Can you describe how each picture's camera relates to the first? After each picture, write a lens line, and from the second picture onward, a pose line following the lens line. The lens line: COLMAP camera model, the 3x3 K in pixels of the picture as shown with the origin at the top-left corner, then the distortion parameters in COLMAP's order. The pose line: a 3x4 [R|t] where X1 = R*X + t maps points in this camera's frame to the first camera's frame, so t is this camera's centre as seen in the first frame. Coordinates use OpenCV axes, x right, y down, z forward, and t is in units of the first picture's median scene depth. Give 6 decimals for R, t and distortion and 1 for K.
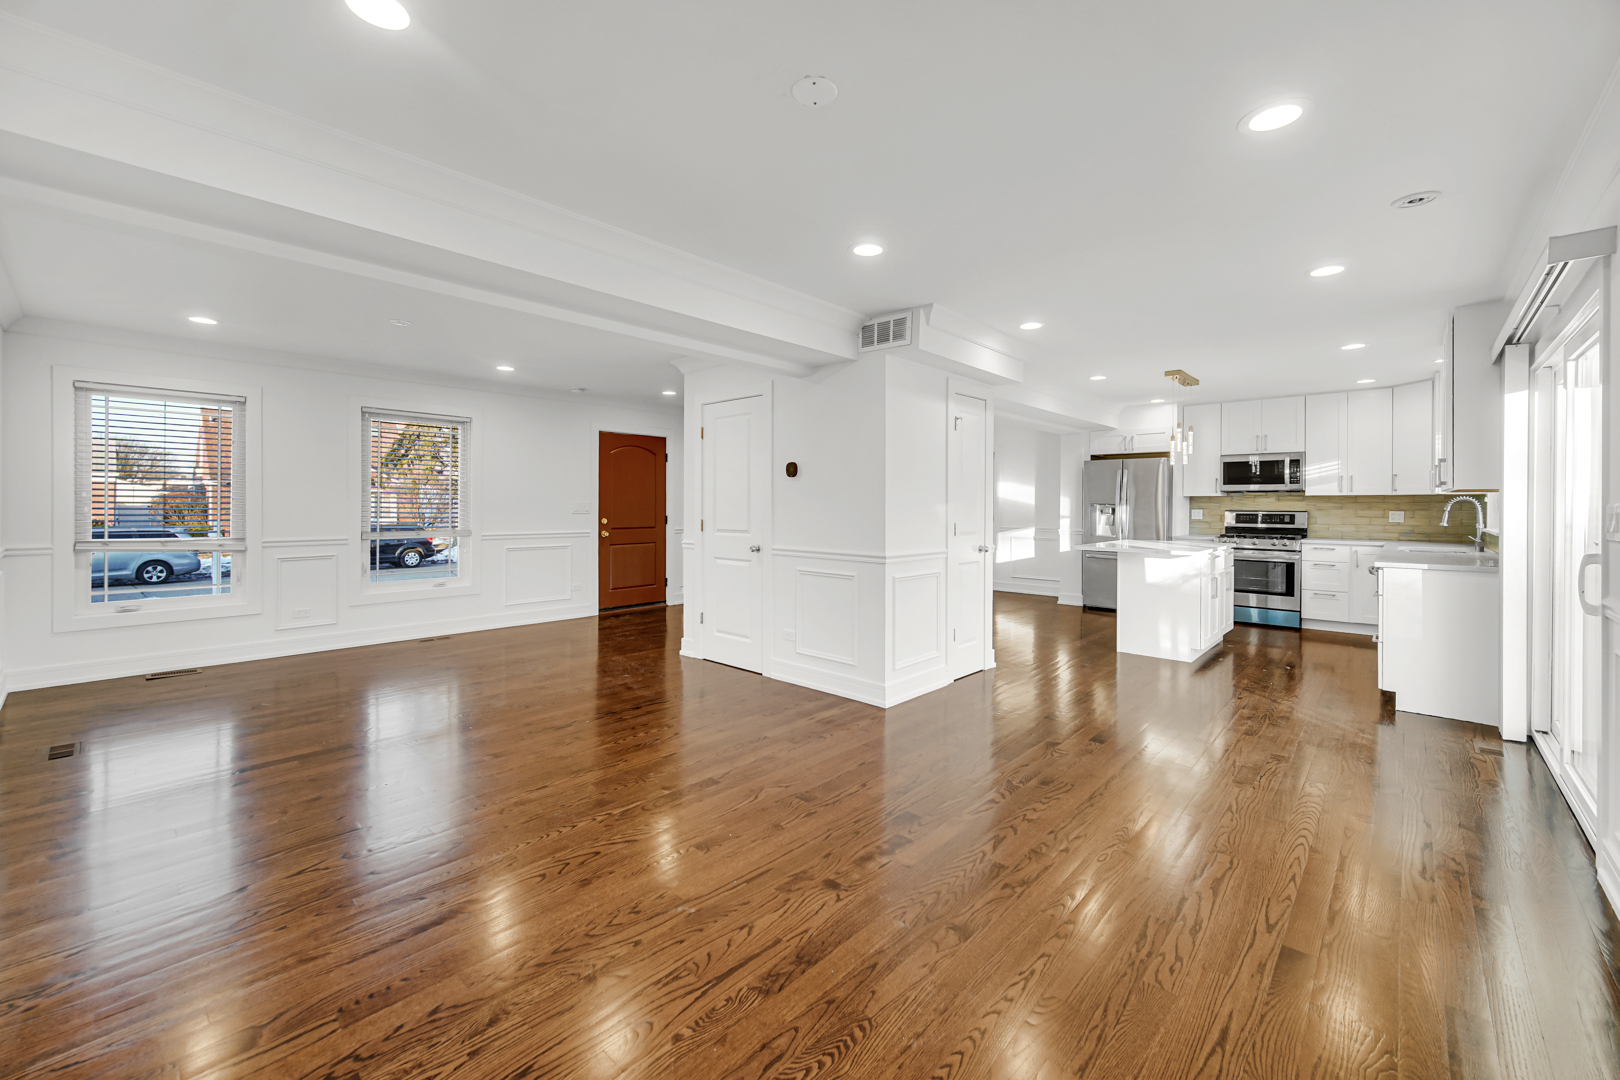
lens RADIAL K [[646.8, 0, 815.2], [0, 646.8, 510.5], [0, 0, 1]] dist [-0.000262, -0.000679]
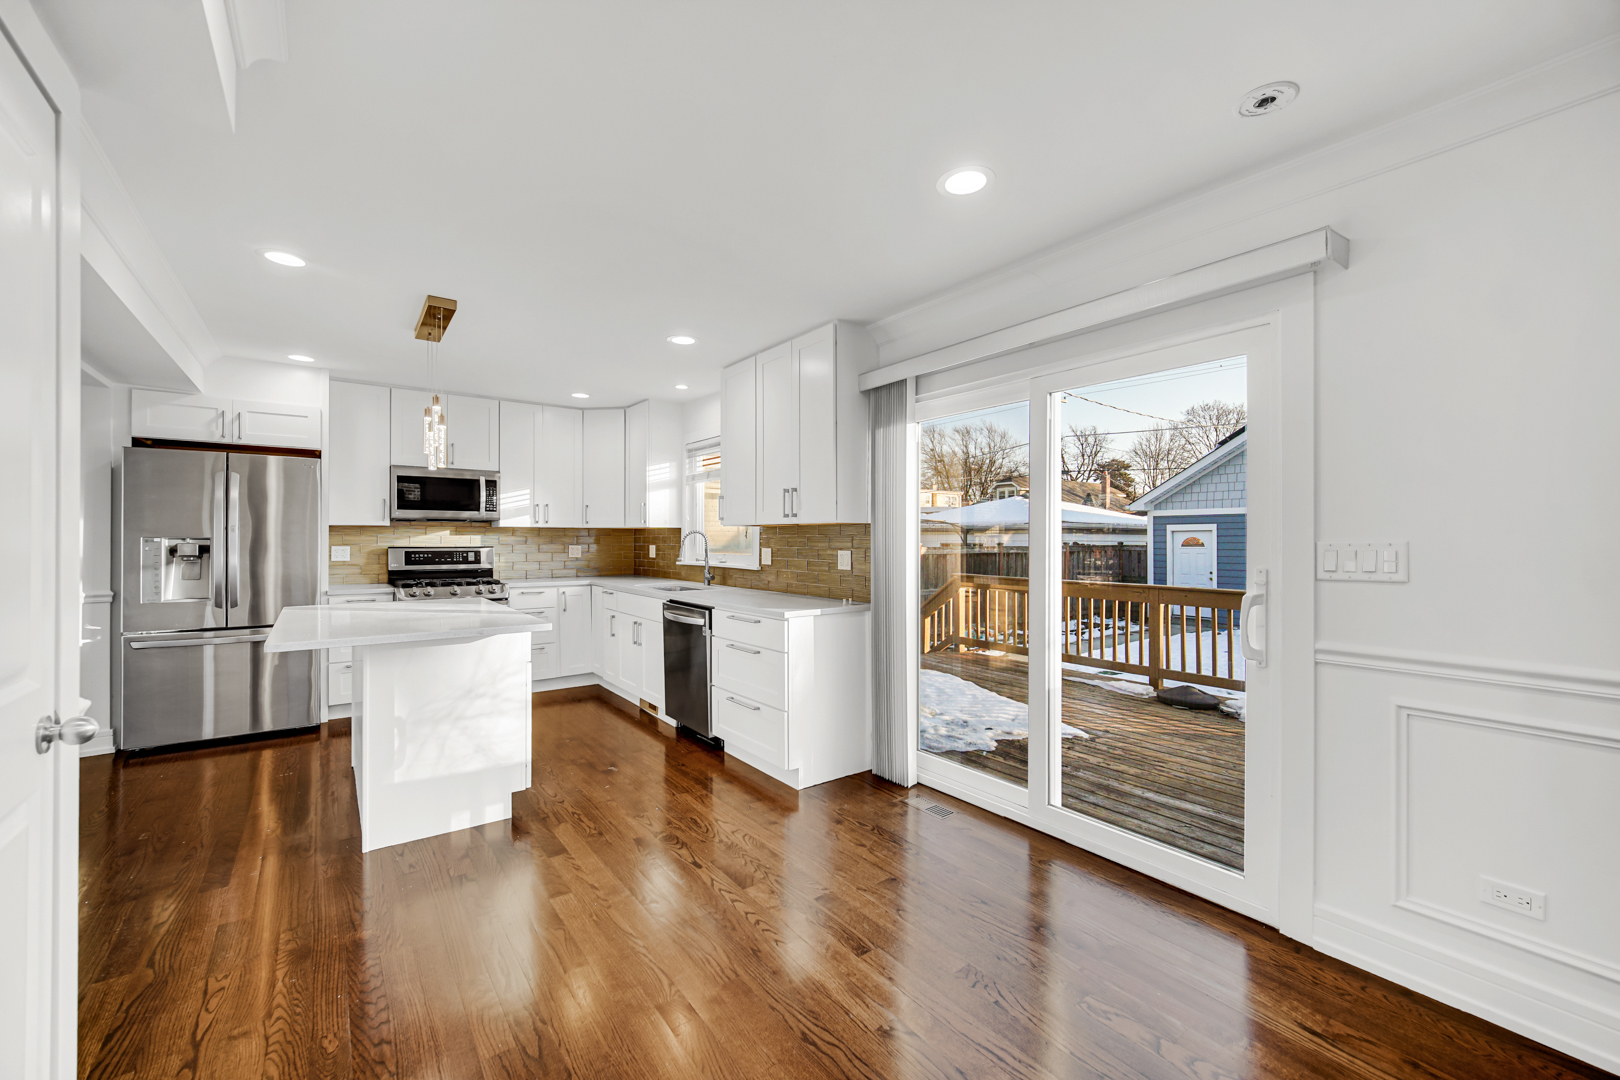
lens RADIAL K [[646.8, 0, 806.6], [0, 646.8, 540.1], [0, 0, 1]] dist [-0.000262, -0.000679]
pose [[0.193035, -0.003271, 0.981187, 0.056640], [0.007569, 0.999970, 0.001844, -0.005712], [-0.981163, 0.007070, 0.193053, 0.481320]]
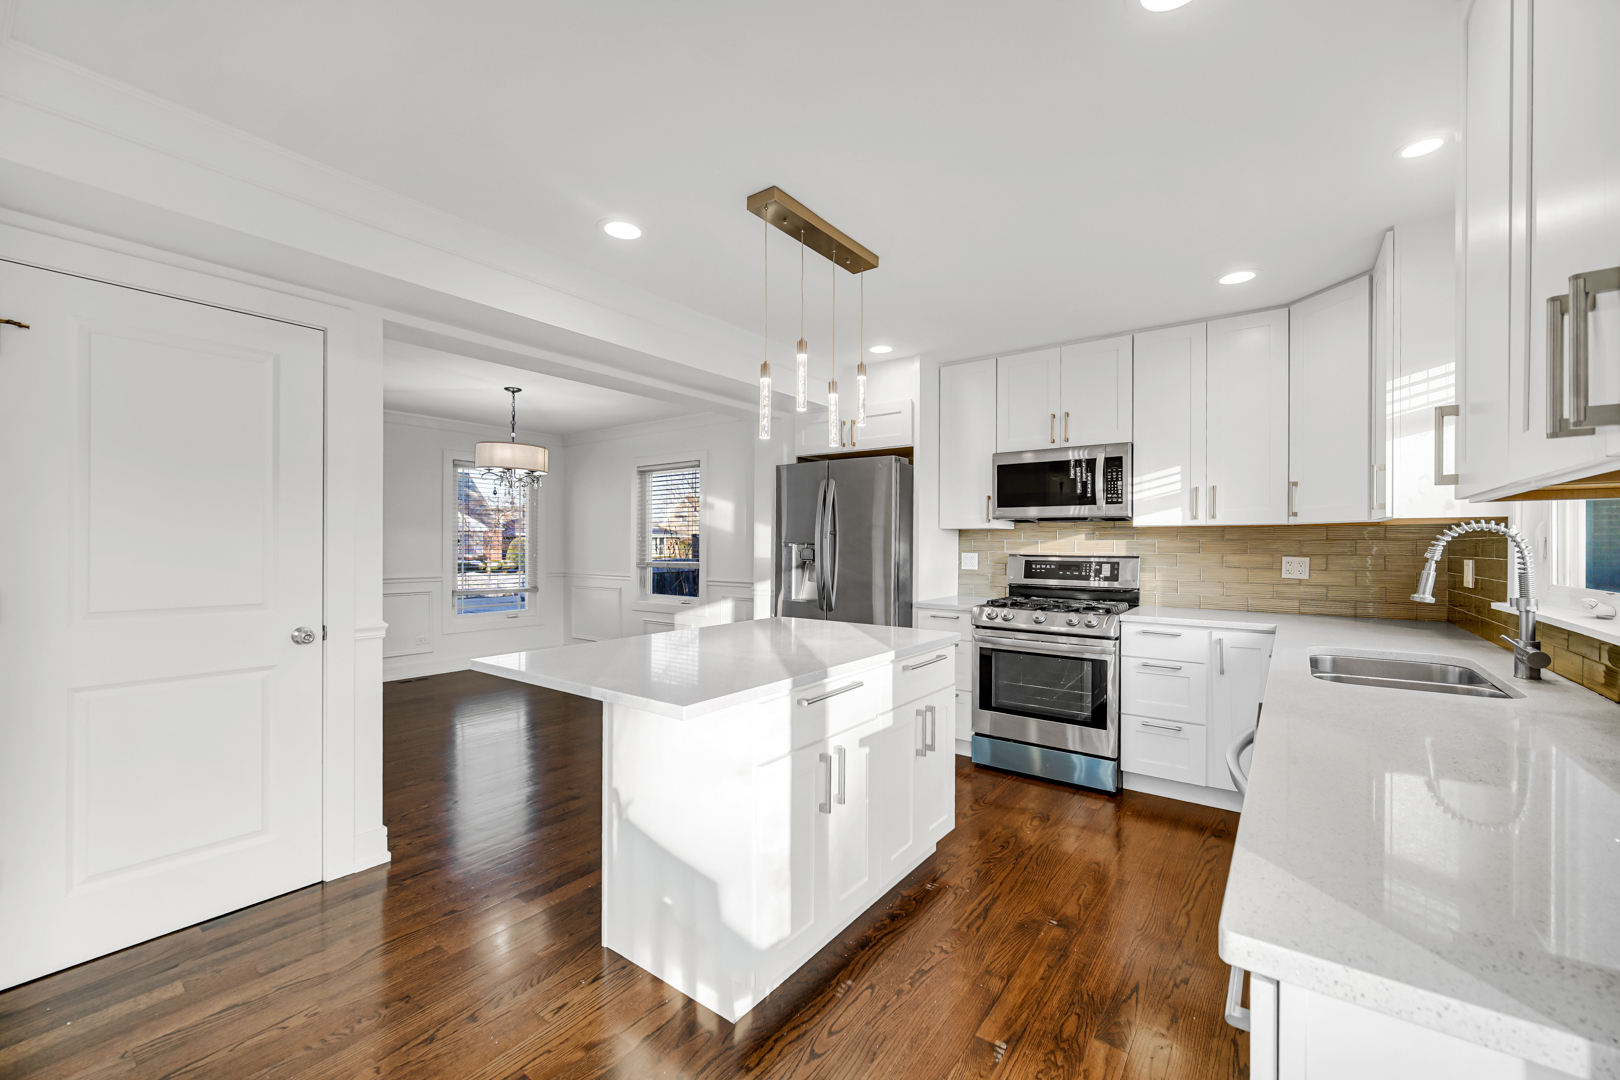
lens RADIAL K [[646.8, 0, 809.0], [0, 646.8, 547.8], [0, 0, 1]] dist [-0.000262, -0.000679]
pose [[0.995558, 0.002142, 0.094121, 0.450785], [-0.001786, 0.999991, -0.003875, -0.003868], [-0.094128, 0.003690, 0.995553, 0.508135]]
